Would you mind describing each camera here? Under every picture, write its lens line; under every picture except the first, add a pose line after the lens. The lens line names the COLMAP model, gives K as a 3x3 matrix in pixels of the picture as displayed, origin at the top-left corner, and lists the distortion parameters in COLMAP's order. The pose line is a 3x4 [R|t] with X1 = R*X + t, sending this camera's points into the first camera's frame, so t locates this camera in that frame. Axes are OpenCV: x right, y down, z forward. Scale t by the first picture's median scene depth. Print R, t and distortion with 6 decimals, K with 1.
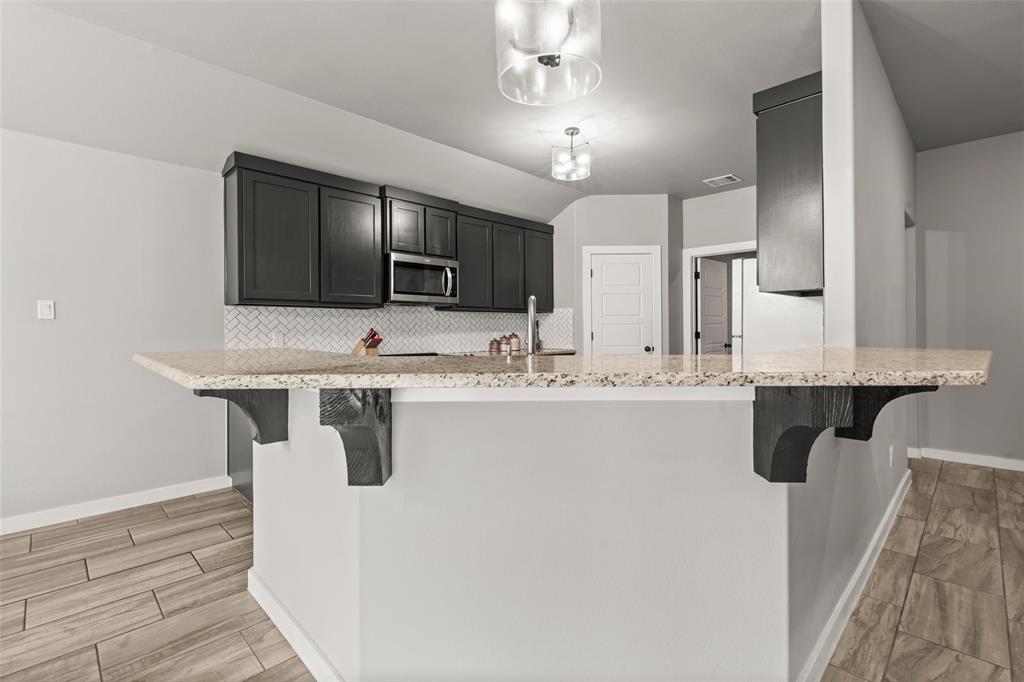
lens RADIAL K [[474.0, 0, 524.8], [0, 474.0, 338.1], [0, 0, 1]] dist [0.013316, 0.000247]
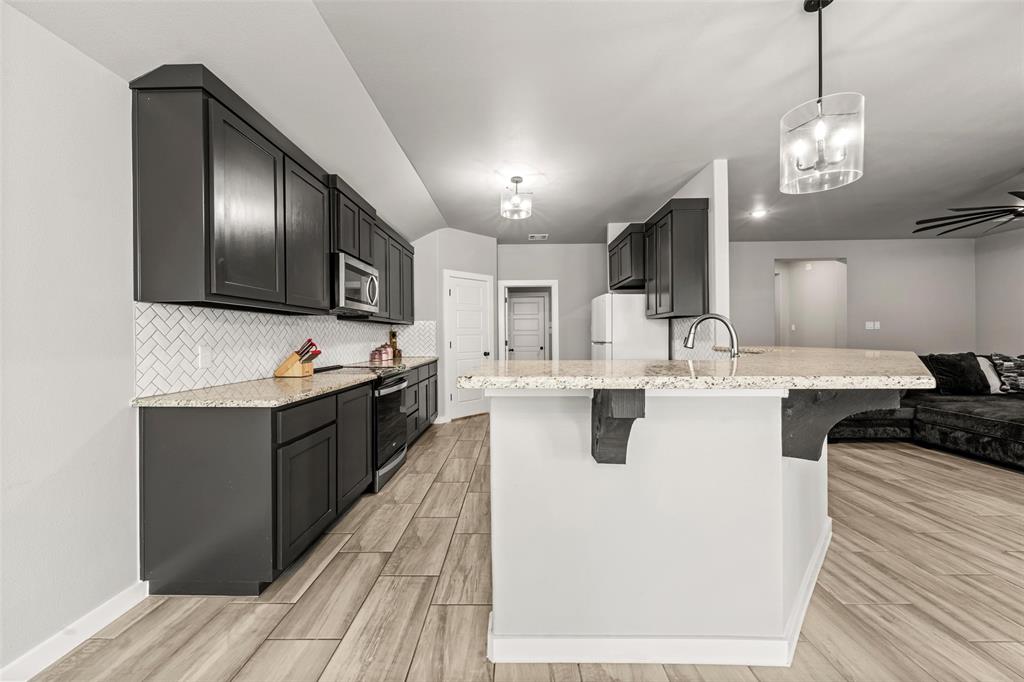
lens RADIAL K [[374.9, 0, 513.7], [0, 374.9, 336.6], [0, 0, 1]] dist [0.001253, 0.000021]
pose [[0.716449, -0.002035, 0.697636, -0.523550], [0.021987, 0.999565, -0.019665, -0.003387], [-0.697293, 0.029428, 0.716182, 0.269513]]
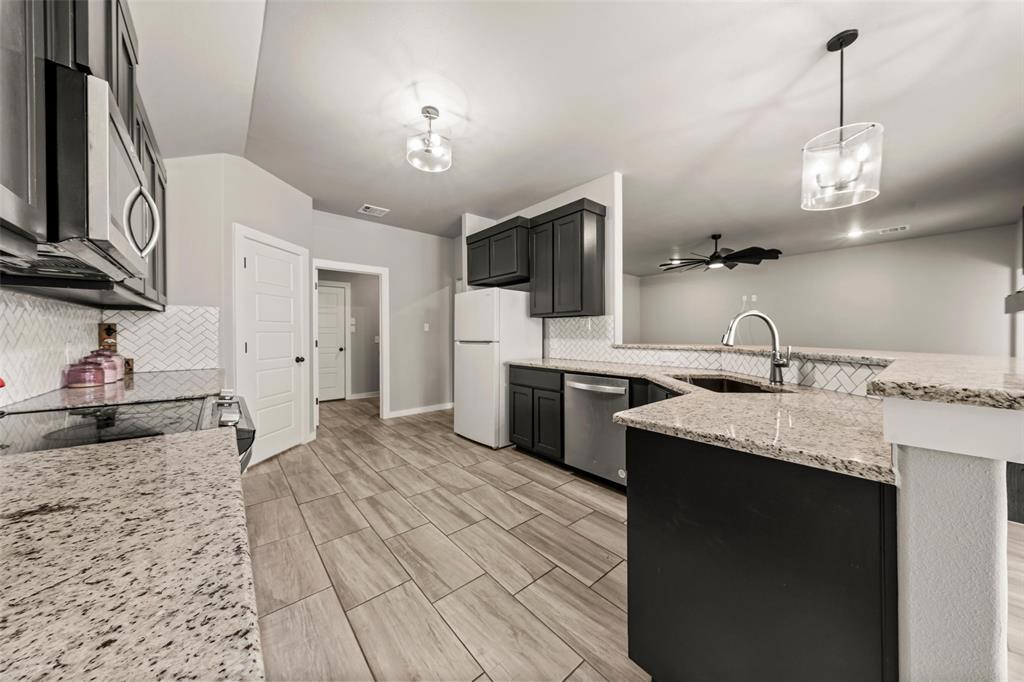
lens RADIAL K [[339.9, 0, 513.5], [0, 339.9, 334.6], [0, 0, 1]] dist [0.008544, -0.000009]
pose [[0.086011, 0.004817, 0.996283, -0.460335], [0.027153, 0.999606, -0.007177, -0.011664], [-0.995924, 0.027669, 0.085846, 0.691840]]
